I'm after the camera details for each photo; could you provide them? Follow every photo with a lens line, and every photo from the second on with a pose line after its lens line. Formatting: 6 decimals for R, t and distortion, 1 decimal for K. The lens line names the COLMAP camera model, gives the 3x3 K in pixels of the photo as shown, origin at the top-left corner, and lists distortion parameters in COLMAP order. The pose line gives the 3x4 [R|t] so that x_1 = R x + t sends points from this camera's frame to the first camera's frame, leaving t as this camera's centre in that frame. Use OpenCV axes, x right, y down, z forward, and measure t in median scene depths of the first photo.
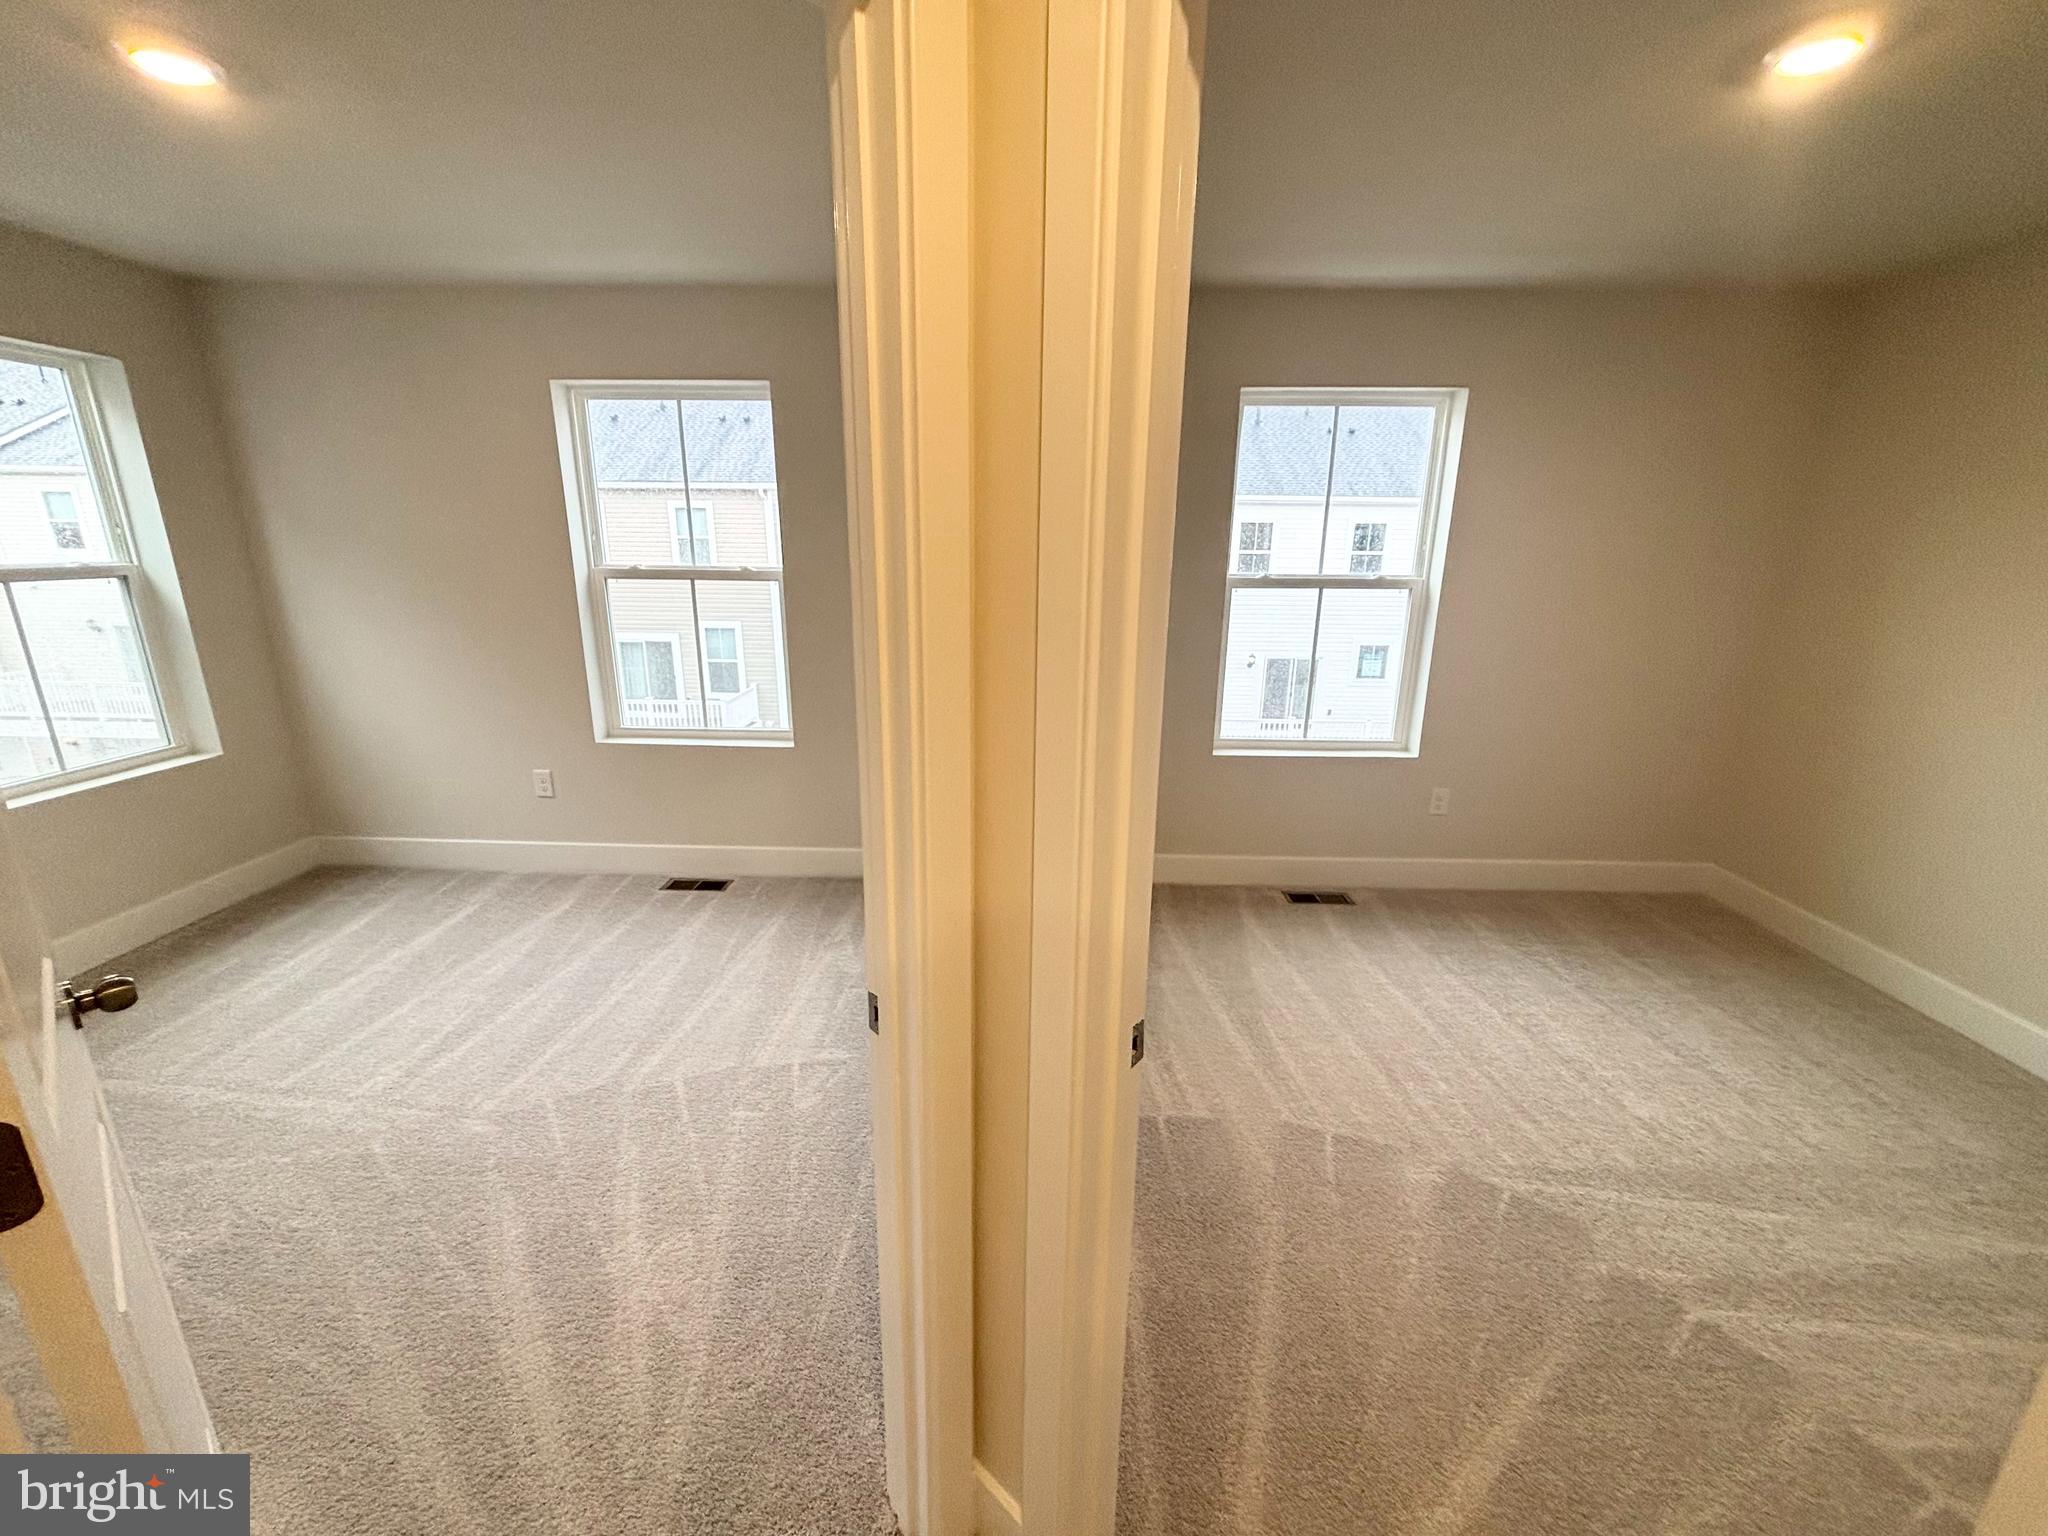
lens RADIAL K [[829.7, 0, 1023.9], [0, 829.7, 762.0], [0, 0, 1]] dist [0.000248, -0.000274]
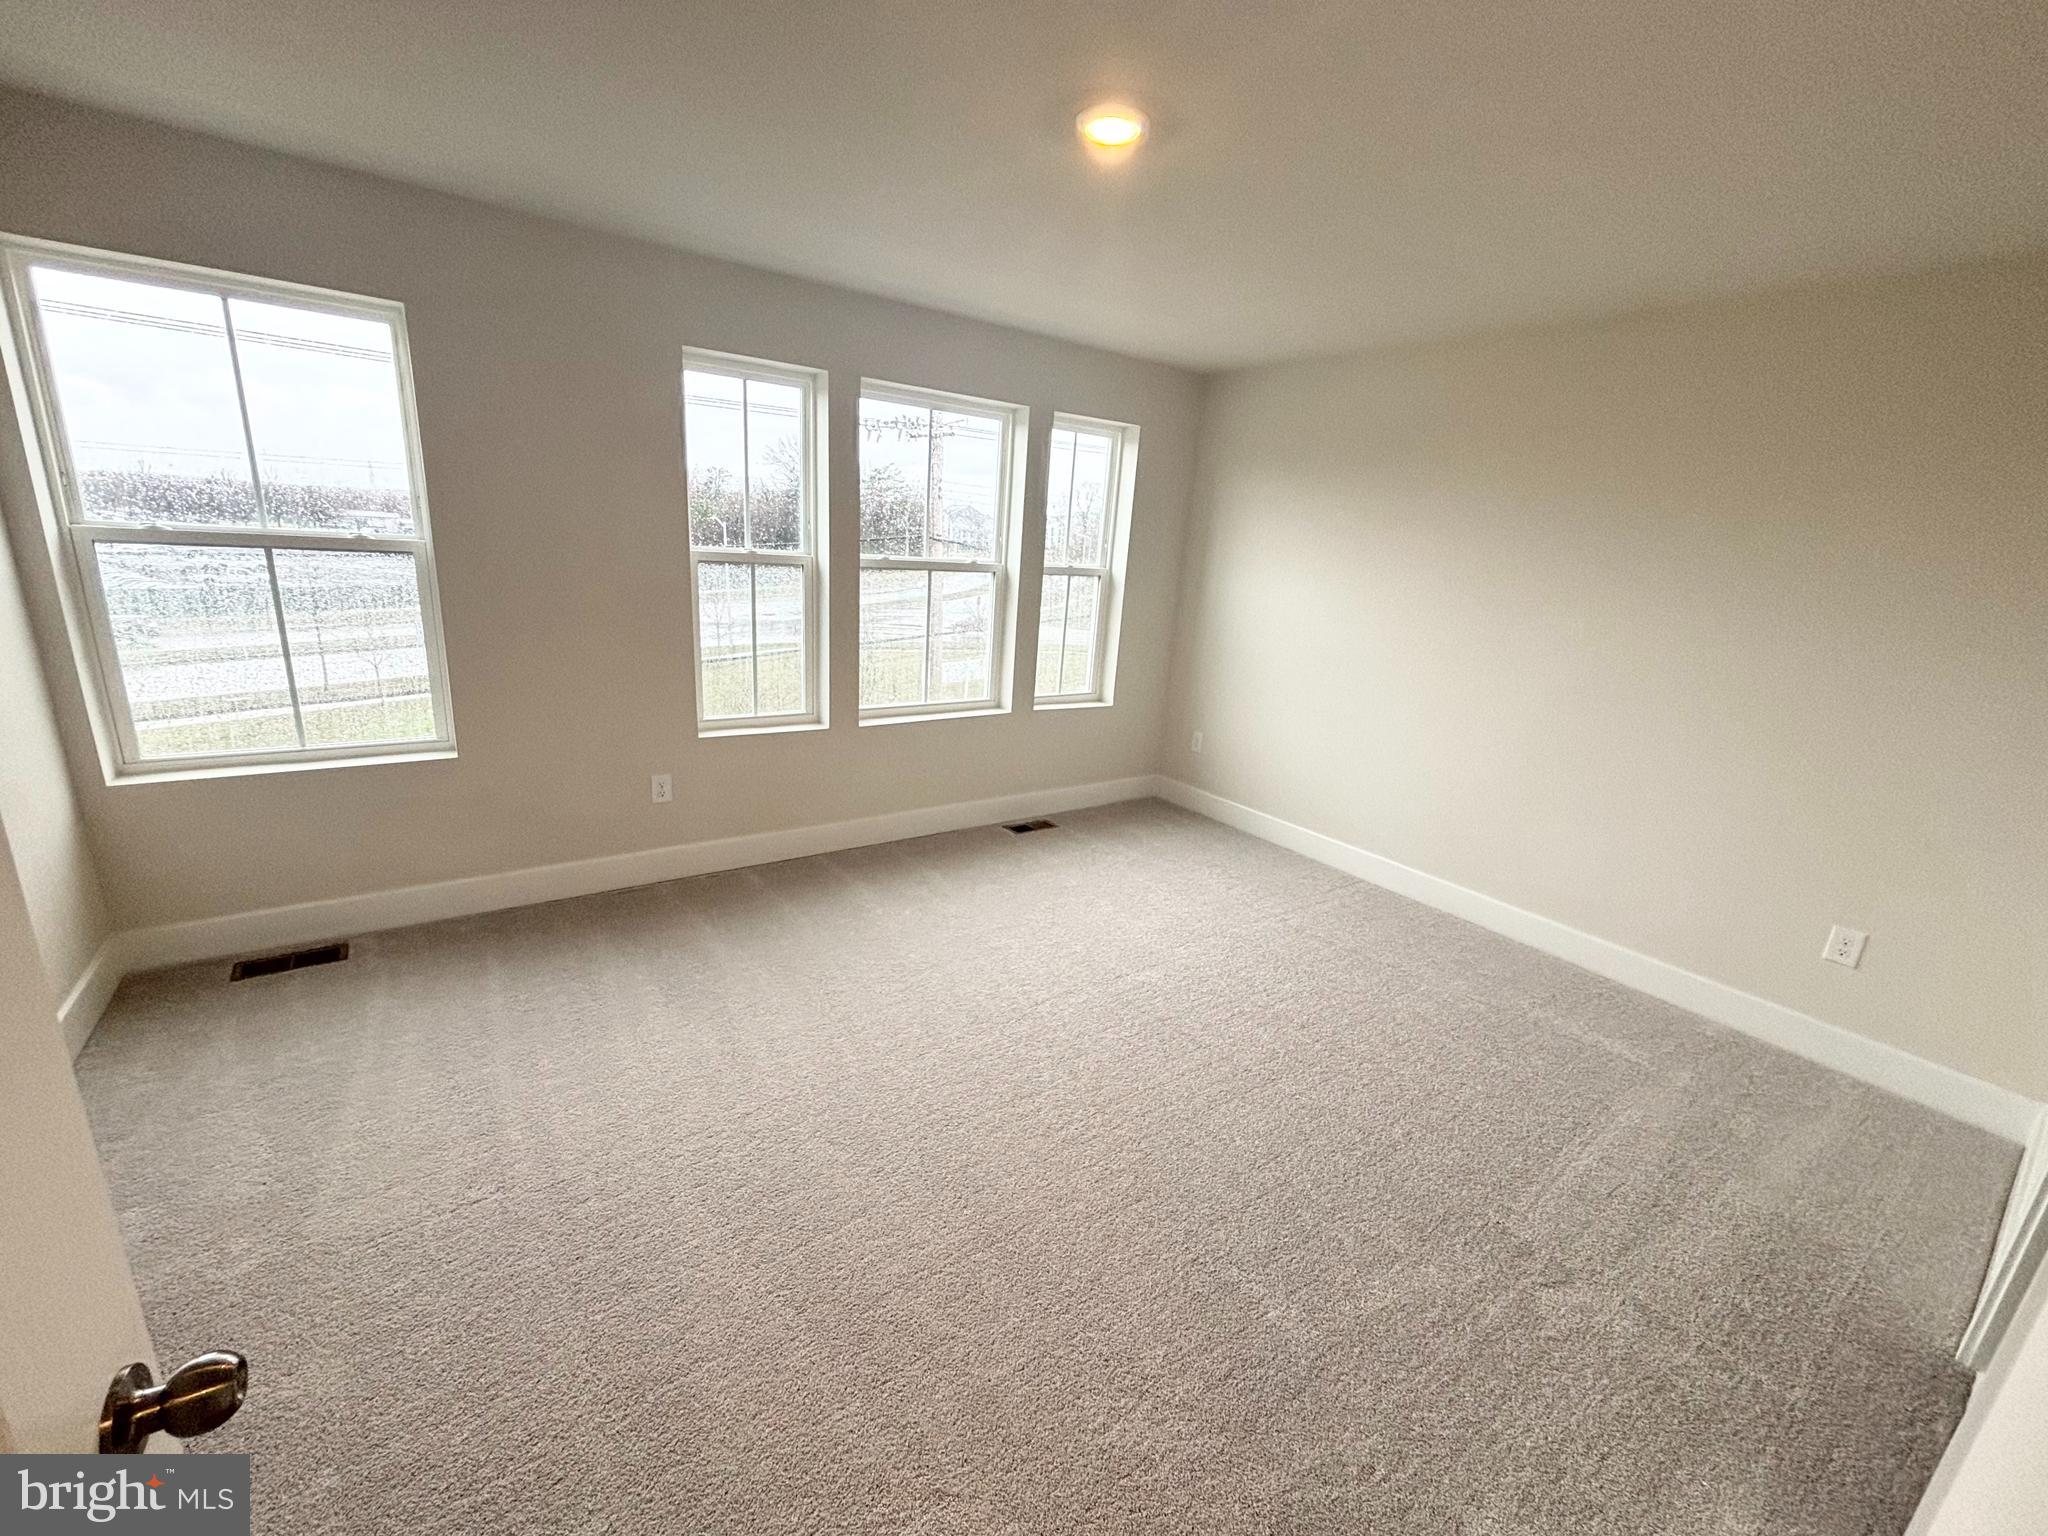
lens RADIAL K [[829.7, 0, 1026.4], [0, 829.7, 769.4], [0, 0, 1]] dist [0.000248, -0.000274]
pose [[0.802418, -0.123238, 0.583899, -0.312576], [0.101900, 0.992370, 0.069414, -0.006524], [-0.587999, 0.003800, 0.808853, 0.004092]]
